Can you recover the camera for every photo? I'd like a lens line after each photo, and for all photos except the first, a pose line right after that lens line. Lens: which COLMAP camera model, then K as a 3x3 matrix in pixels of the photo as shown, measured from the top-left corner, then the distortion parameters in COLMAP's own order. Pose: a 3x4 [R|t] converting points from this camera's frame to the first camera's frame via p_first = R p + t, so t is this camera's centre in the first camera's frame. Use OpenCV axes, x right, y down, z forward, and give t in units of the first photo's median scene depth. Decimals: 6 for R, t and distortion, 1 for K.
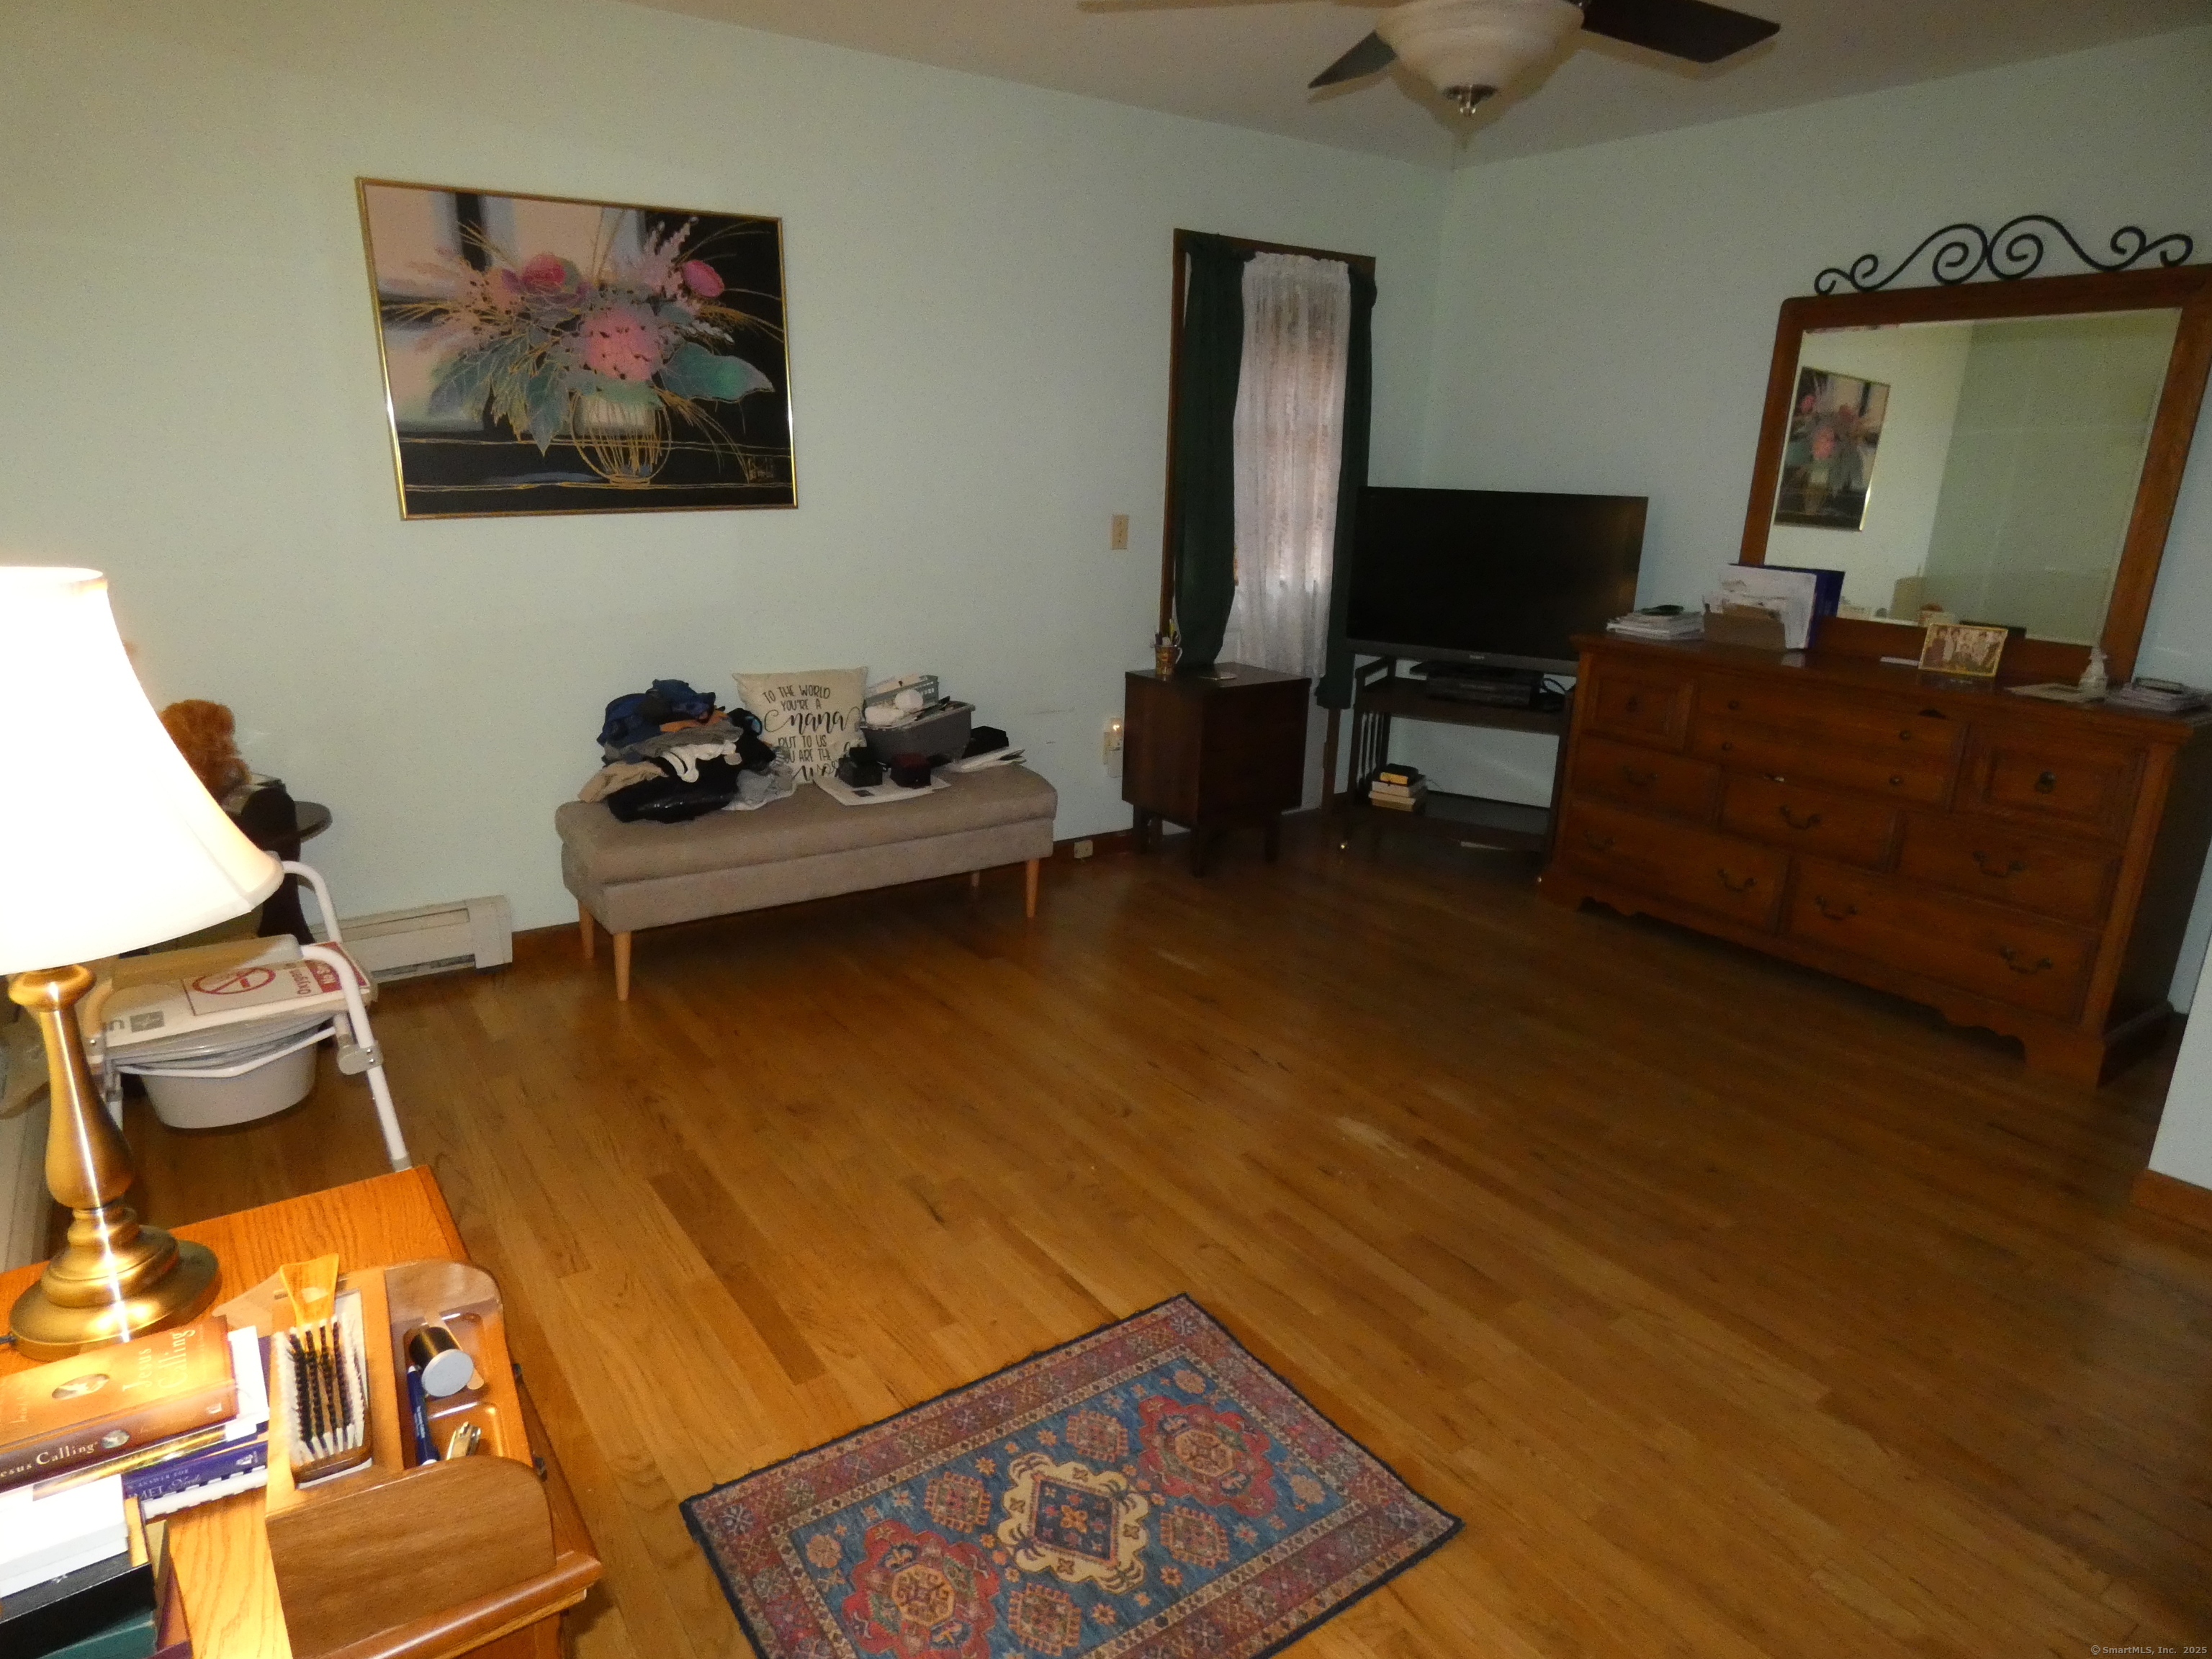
lens RADIAL K [[1319.3, 0, 1098.4], [0, 1319.3, 821.3], [0, 0, 1]] dist [-0.003797, 0.002208]
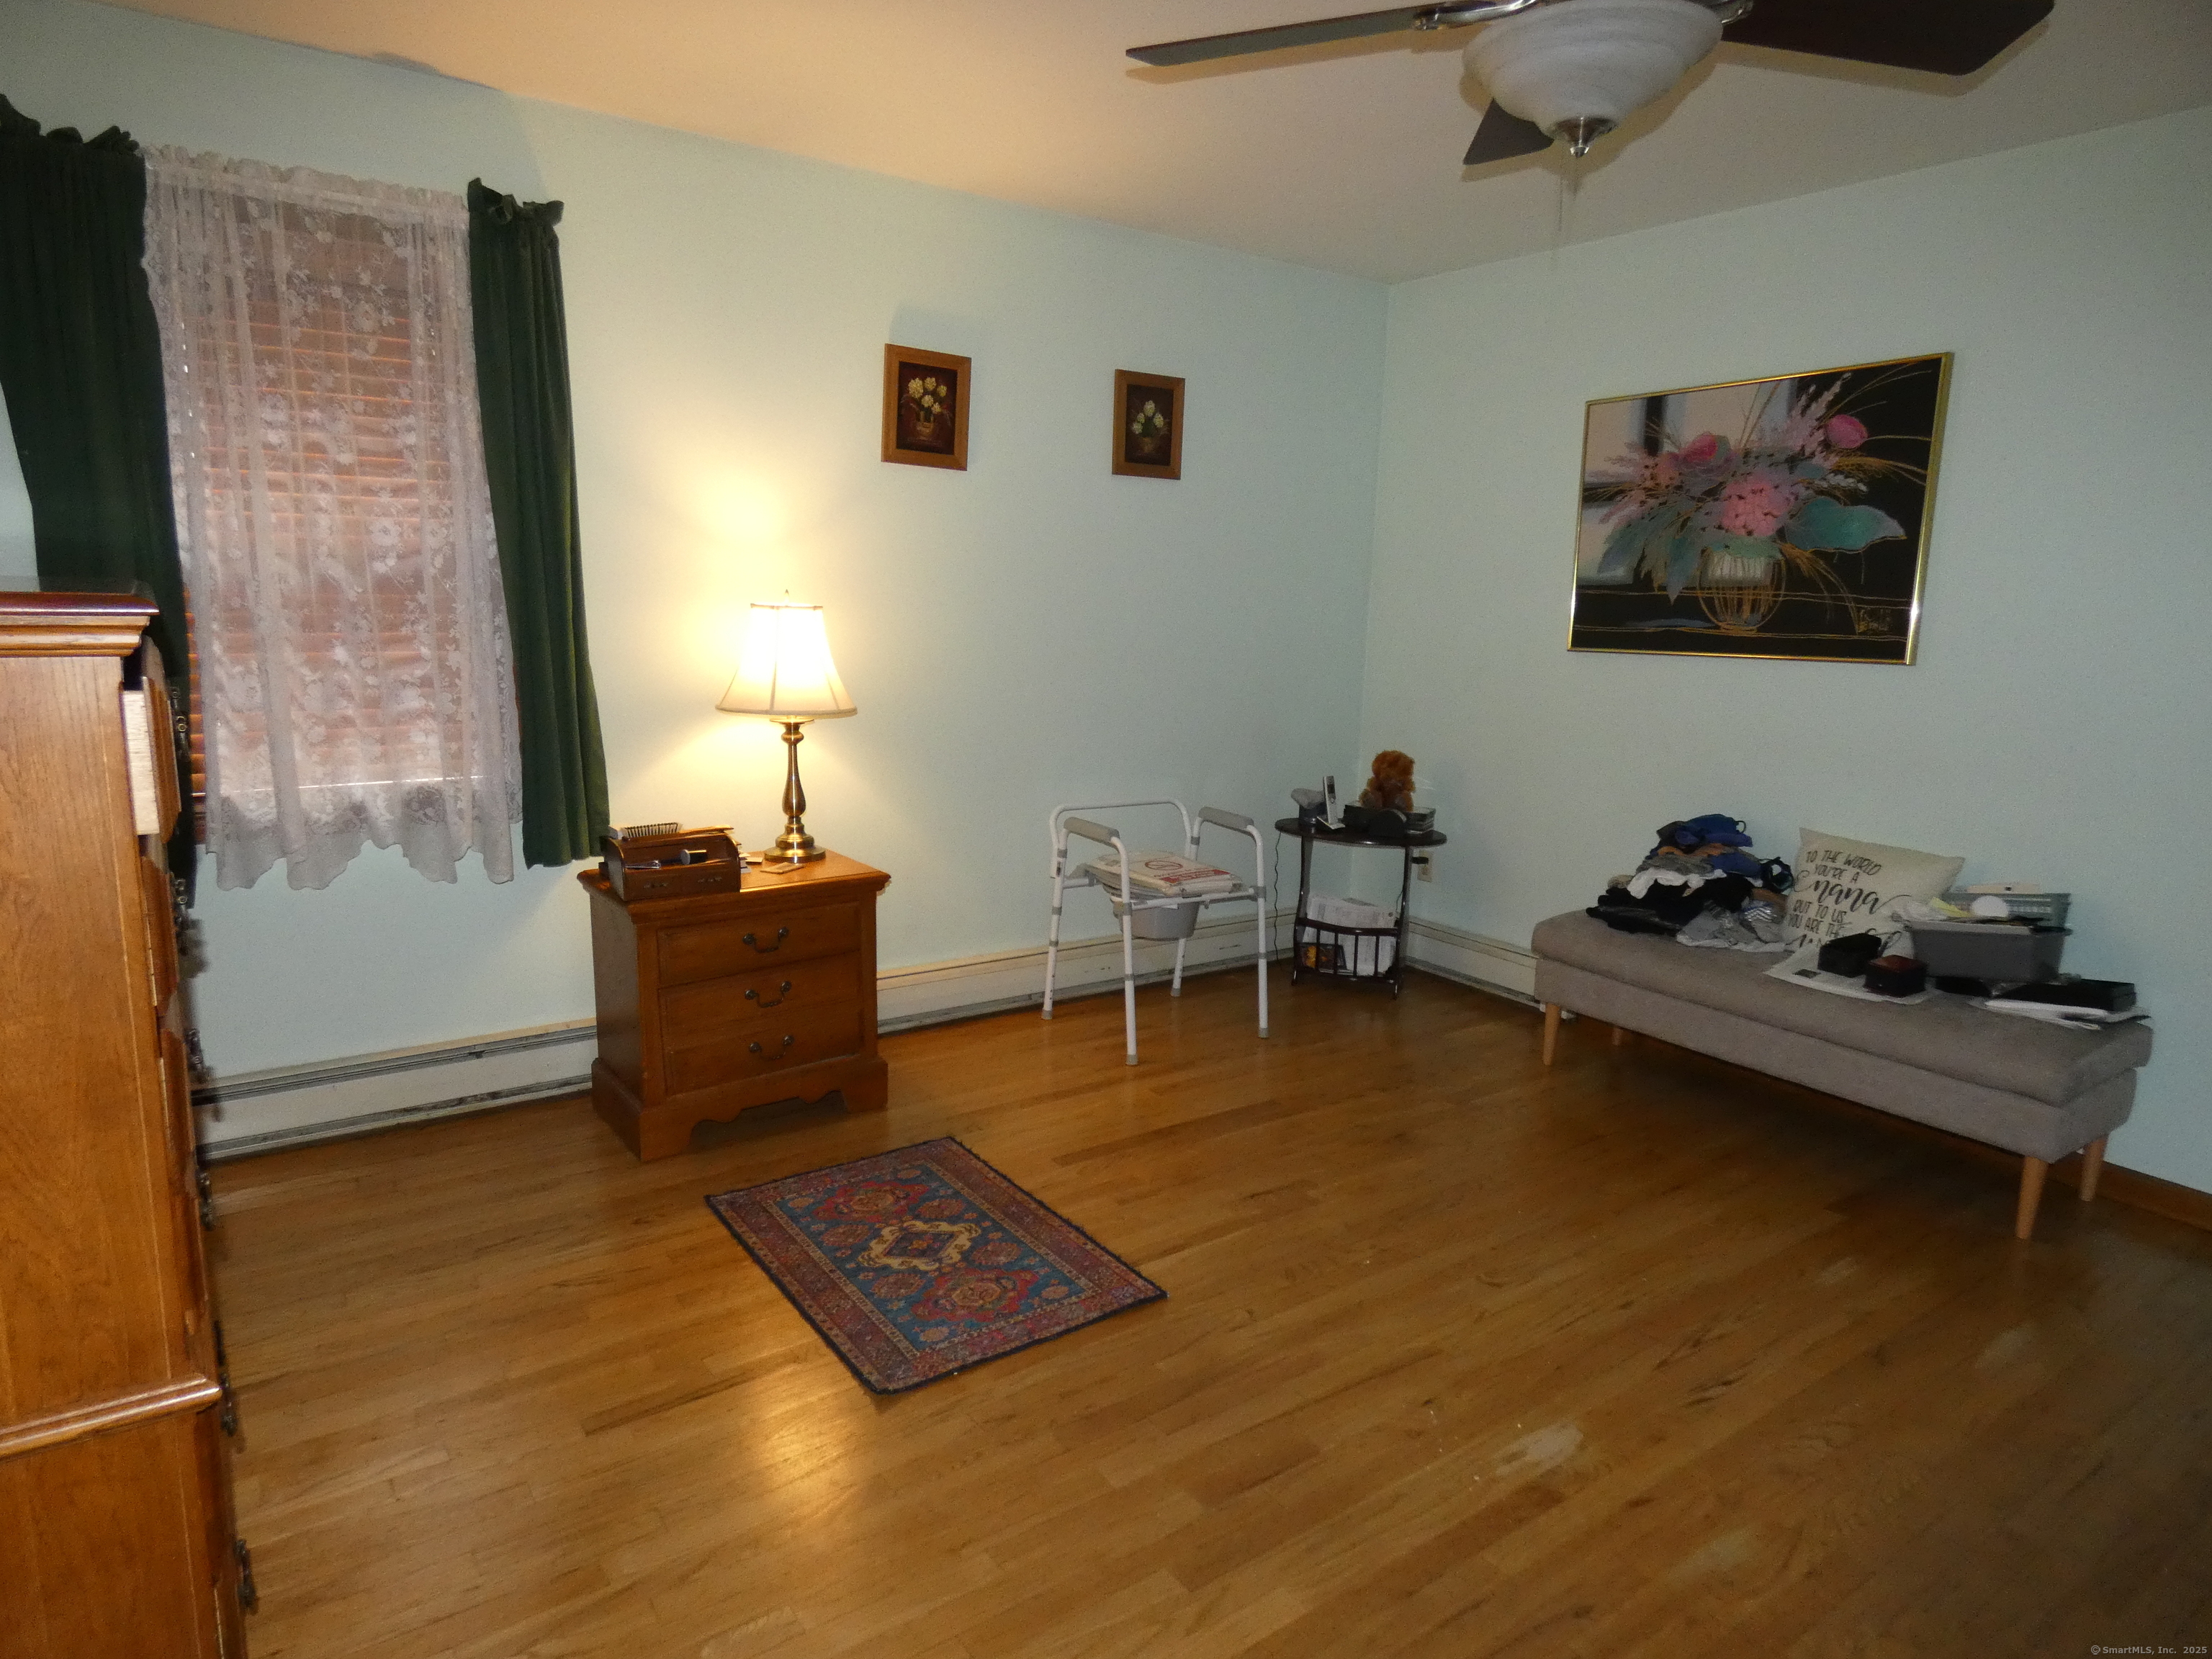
lens RADIAL K [[1319.3, 0, 1103.4], [0, 1319.3, 831.2], [0, 0, 1]] dist [-0.003797, 0.002208]
pose [[0.016881, 0.154818, -0.987799, 0.742424], [-0.305130, 0.941609, 0.142364, -0.102310], [0.952161, 0.299004, 0.063135, 0.511159]]
